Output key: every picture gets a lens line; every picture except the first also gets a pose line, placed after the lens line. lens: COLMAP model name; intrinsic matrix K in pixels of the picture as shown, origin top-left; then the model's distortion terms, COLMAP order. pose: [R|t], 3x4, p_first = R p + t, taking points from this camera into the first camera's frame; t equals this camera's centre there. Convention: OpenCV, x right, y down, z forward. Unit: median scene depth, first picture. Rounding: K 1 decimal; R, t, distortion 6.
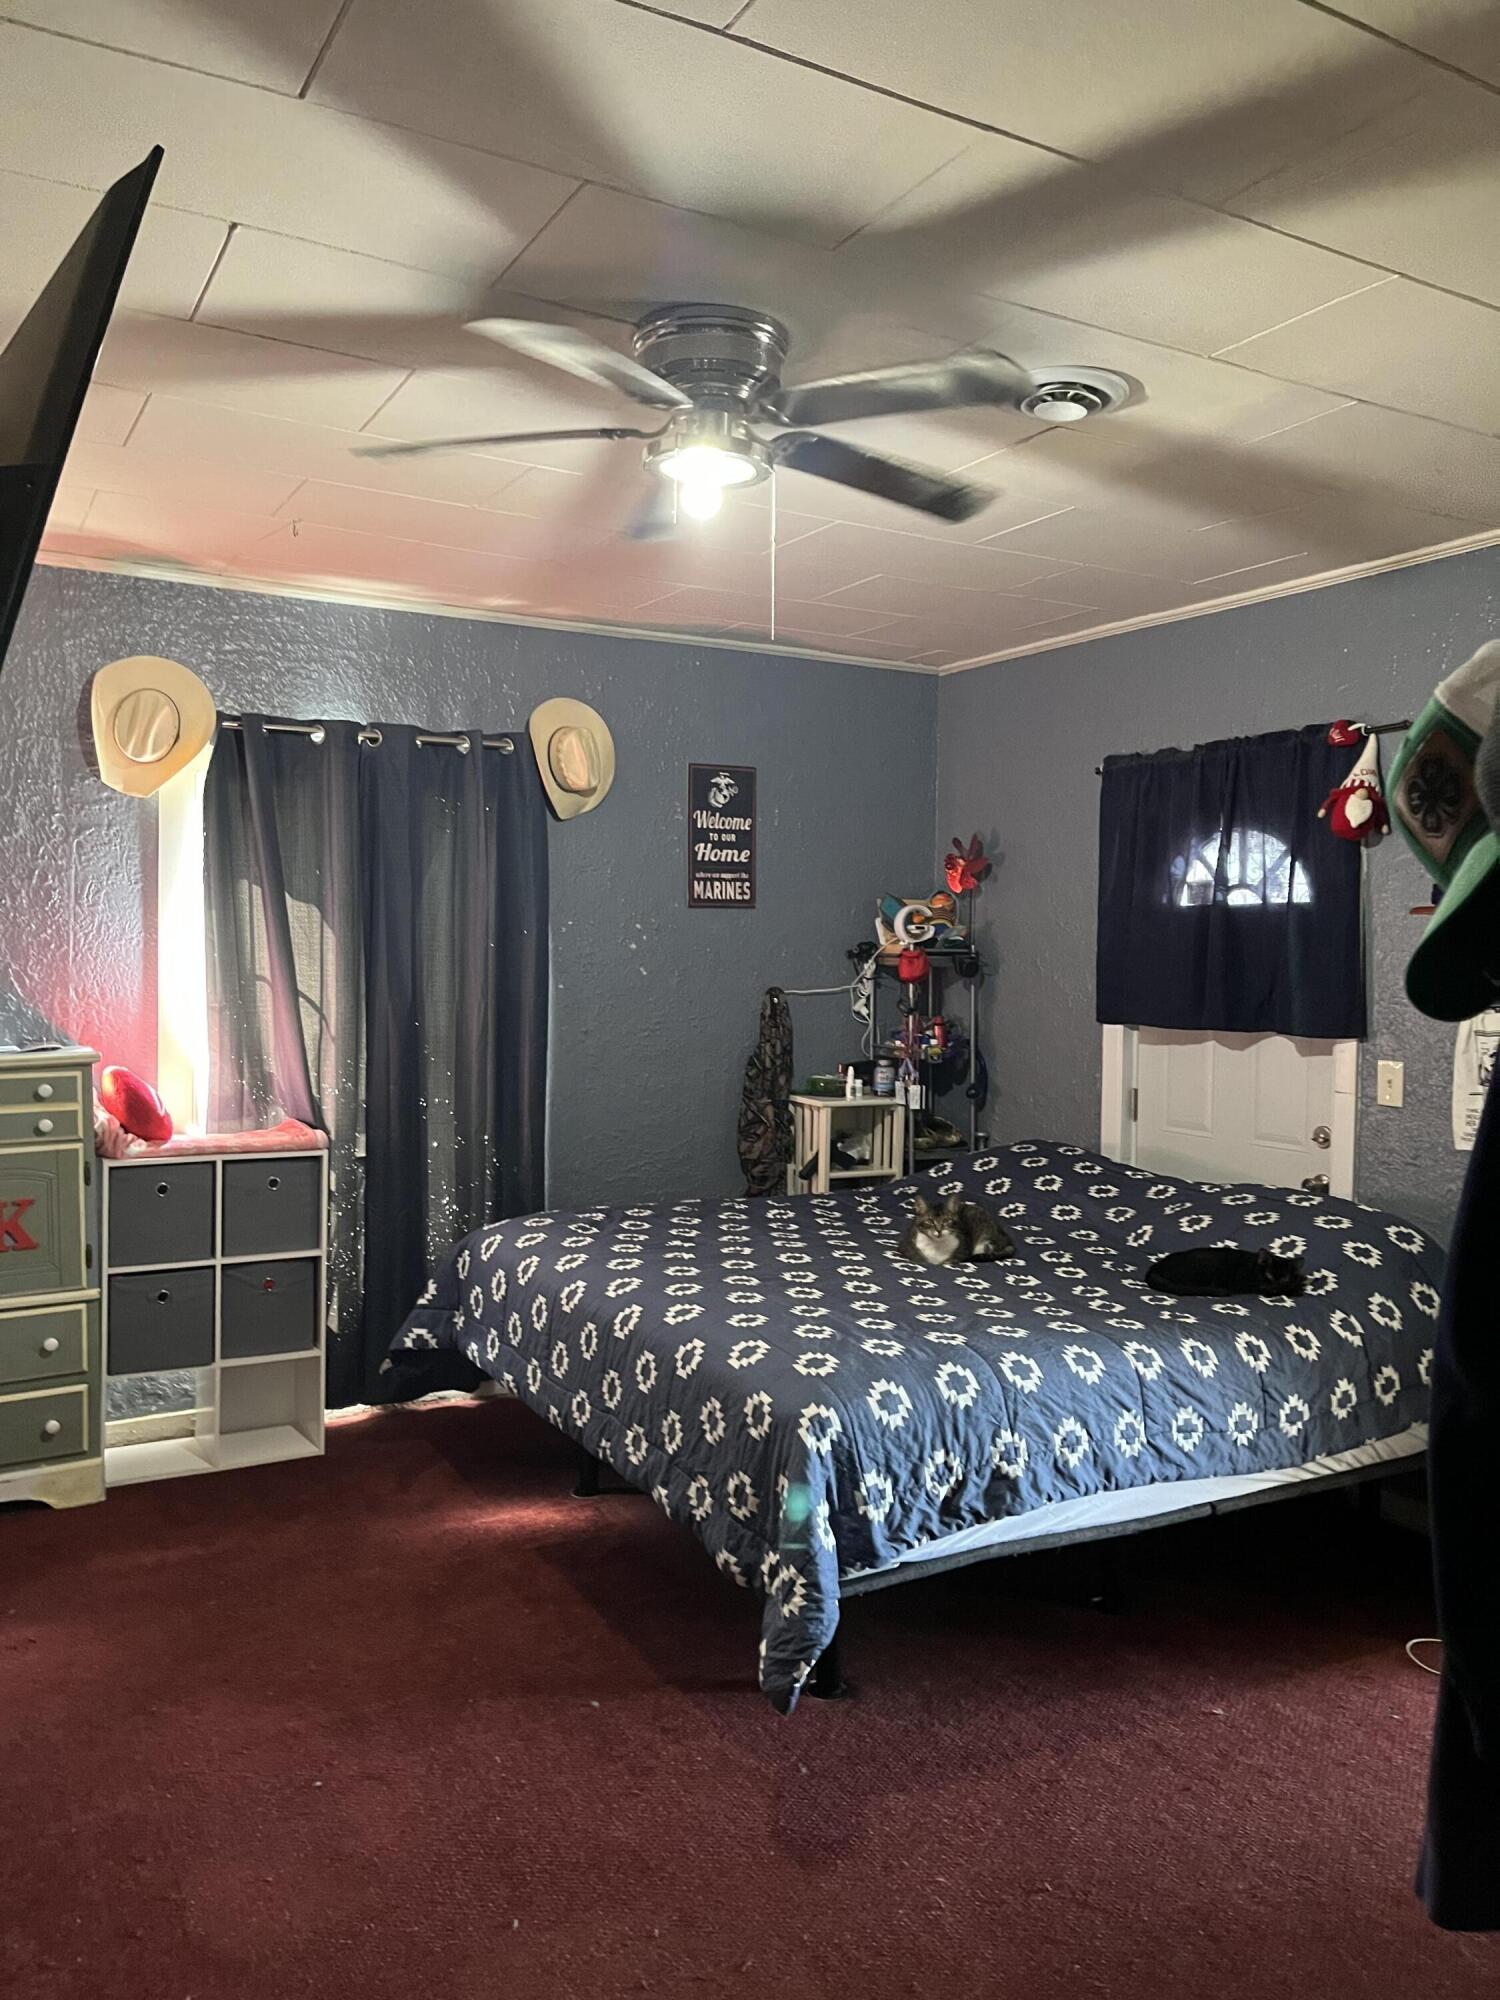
lens RADIAL K [[1520.3, 0, 753.4], [0, 1520.3, 997.8], [0, 0, 1]] dist [0.055172, -0.092382]
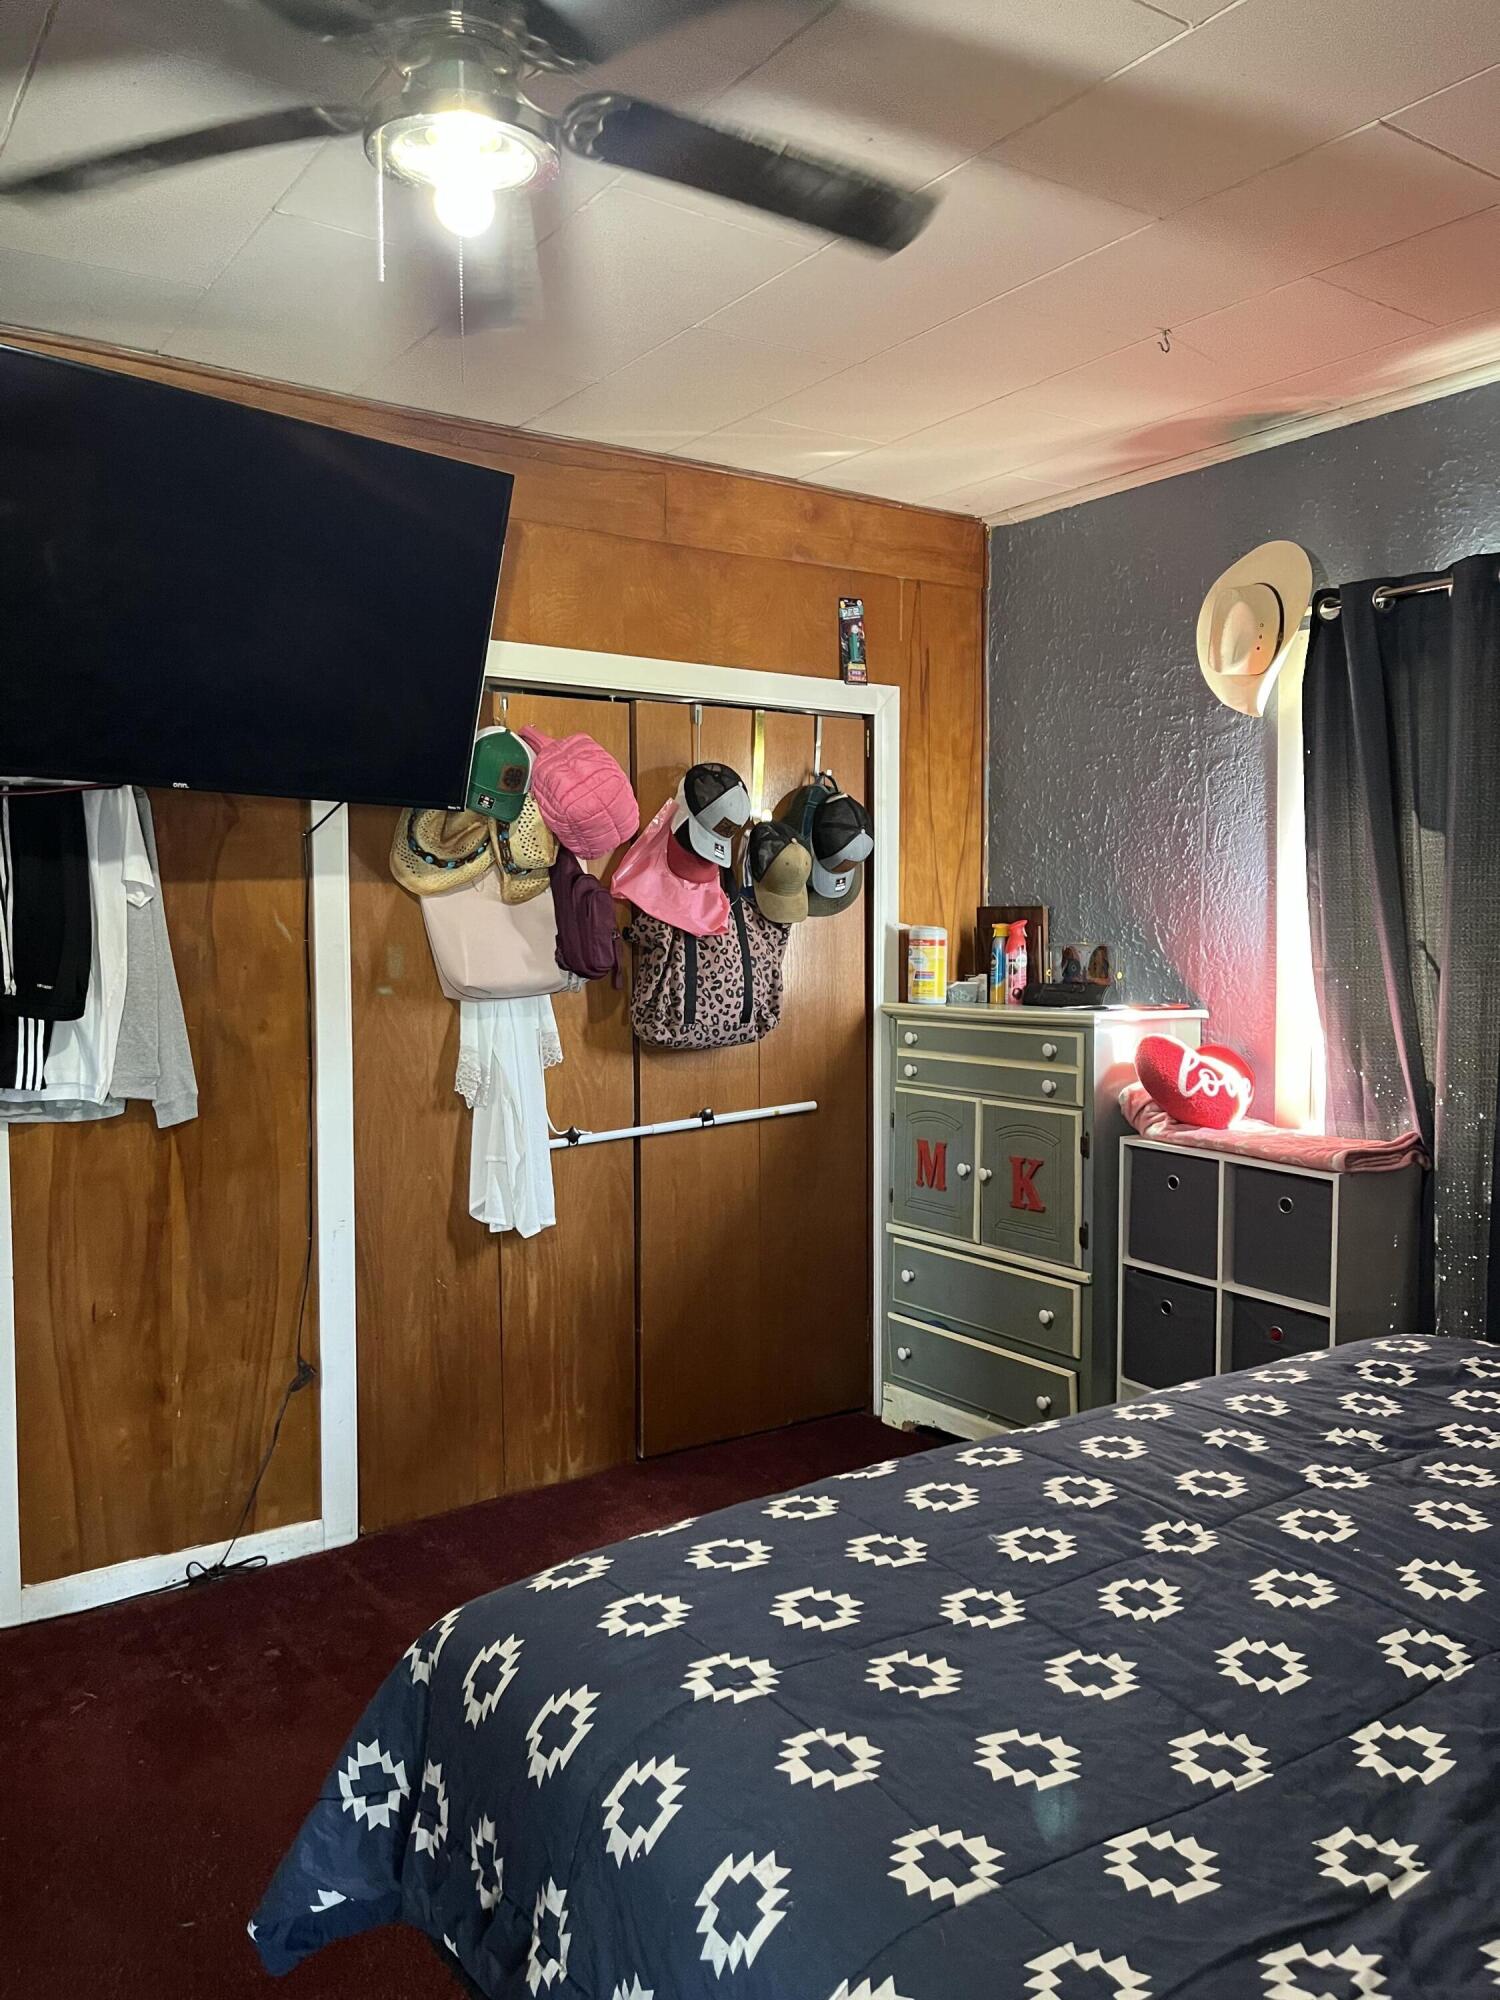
lens RADIAL K [[1520.3, 0, 751.0], [0, 1520.3, 998.4], [0, 0, 1]] dist [0.055172, -0.092382]
pose [[0.087300, 0.050026, -0.994925, 0.420107], [-0.031999, 0.998364, 0.047391, -0.009086], [0.995668, 0.027700, 0.088758, 0.669789]]
